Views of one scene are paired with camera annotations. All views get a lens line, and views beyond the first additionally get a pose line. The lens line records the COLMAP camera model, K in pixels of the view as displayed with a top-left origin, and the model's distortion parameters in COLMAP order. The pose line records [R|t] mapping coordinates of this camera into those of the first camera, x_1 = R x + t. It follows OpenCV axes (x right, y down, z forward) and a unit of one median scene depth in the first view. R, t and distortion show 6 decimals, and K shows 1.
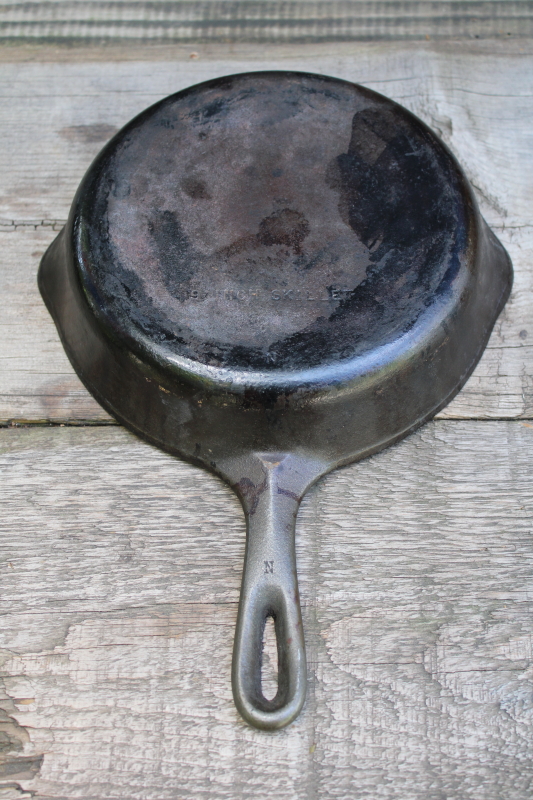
lens RADIAL K [[1185.1, 0, 268.6], [0, 1185.1, 398.2], [0, 0, 1]] dist [-0.038740, 0.000000]
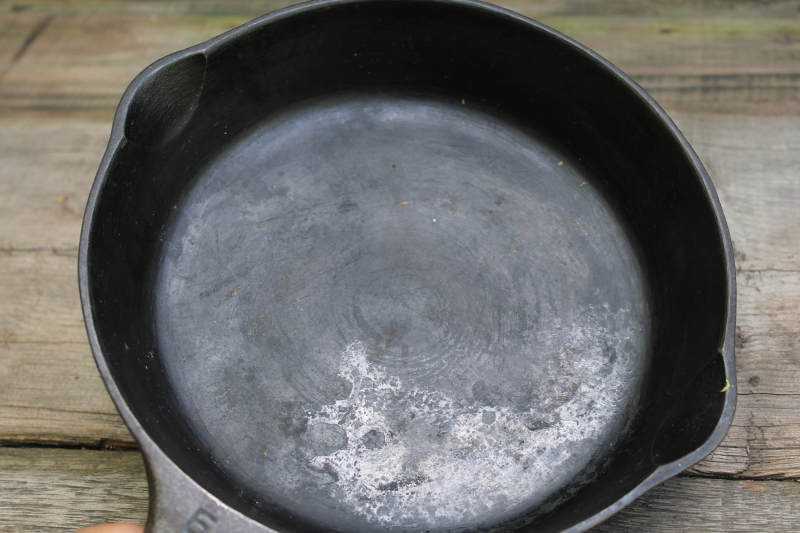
lens RADIAL K [[1185.1, 0, 400.1], [0, 1185.1, 269.4], [0, 0, 1]] dist [-0.038740, 0.000000]
pose [[0.977377, 0.030323, -0.209321, 0.159417], [-0.105005, 0.928656, -0.355769, 0.186787], [0.183599, 0.369700, 0.910831, 0.252341]]
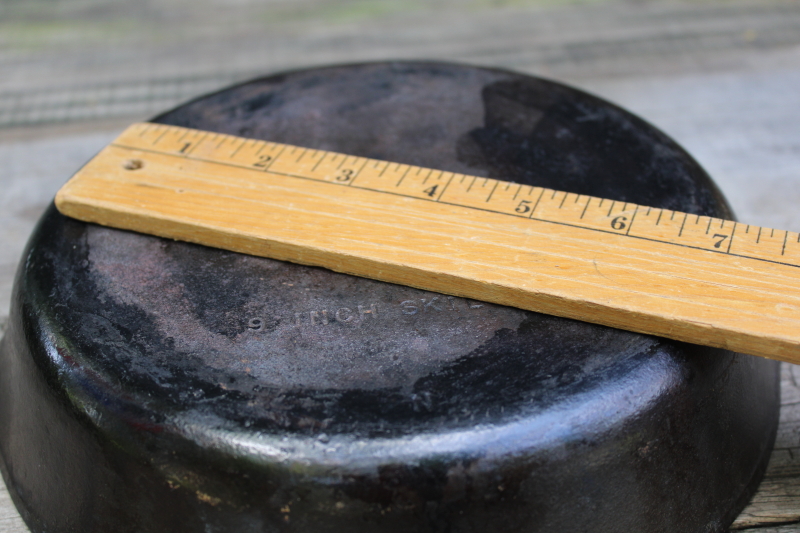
lens RADIAL K [[1185.1, 0, 405.5], [0, 1185.1, 264.5], [0, 0, 1]] dist [-0.038740, 0.000000]
pose [[0.989265, -0.096678, 0.109578, -0.050664], [0.134143, 0.898232, -0.418551, 0.114906], [-0.057962, 0.428757, 0.901558, 0.505902]]
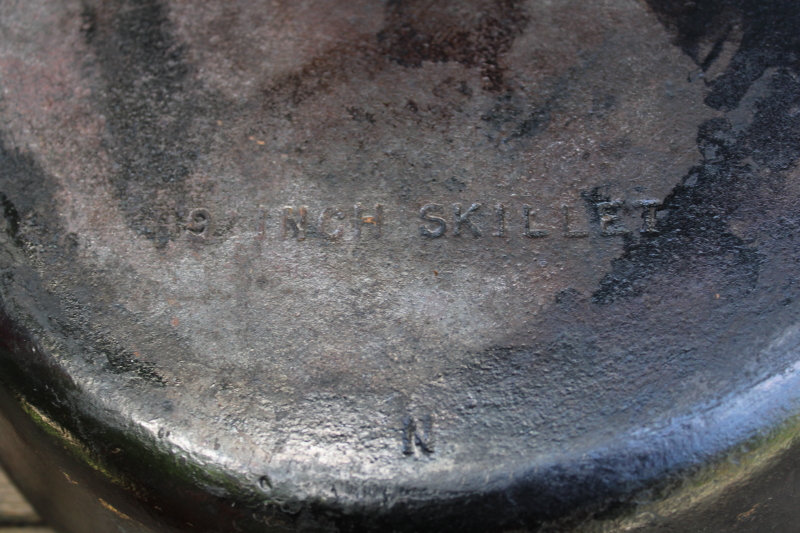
lens RADIAL K [[1185.1, 0, 403.2], [0, 1185.1, 270.6], [0, 0, 1]] dist [-0.038740, 0.000000]
pose [[0.997829, -0.019077, -0.063041, 0.018762], [0.026787, 0.991944, 0.123816, -0.113218], [0.060171, -0.125236, 0.990301, 0.650508]]
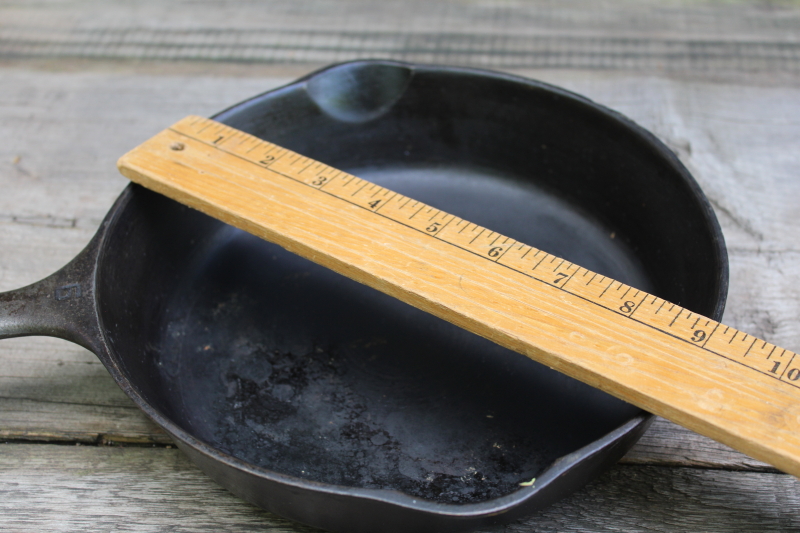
lens RADIAL K [[1185.1, 0, 402.0], [0, 1185.1, 274.1], [0, 0, 1]] dist [-0.038740, 0.000000]
pose [[0.995696, 0.046253, -0.080313, 0.029230], [-0.069238, 0.947277, -0.312846, 0.149290], [0.061609, 0.317060, 0.946402, 0.277689]]
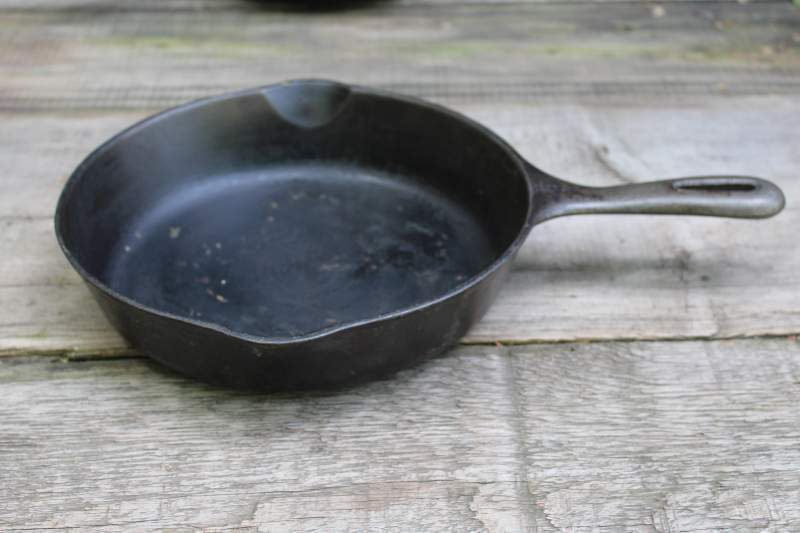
lens RADIAL K [[1271.8, 0, 393.9], [0, 1271.8, 265.8], [0, 0, 1]] dist [-0.052984, 0.000000]
pose [[0.999248, -0.005859, 0.038326, -0.095514], [0.022876, 0.887209, -0.460801, 0.454674], [-0.031304, 0.461331, 0.886675, 0.054513]]
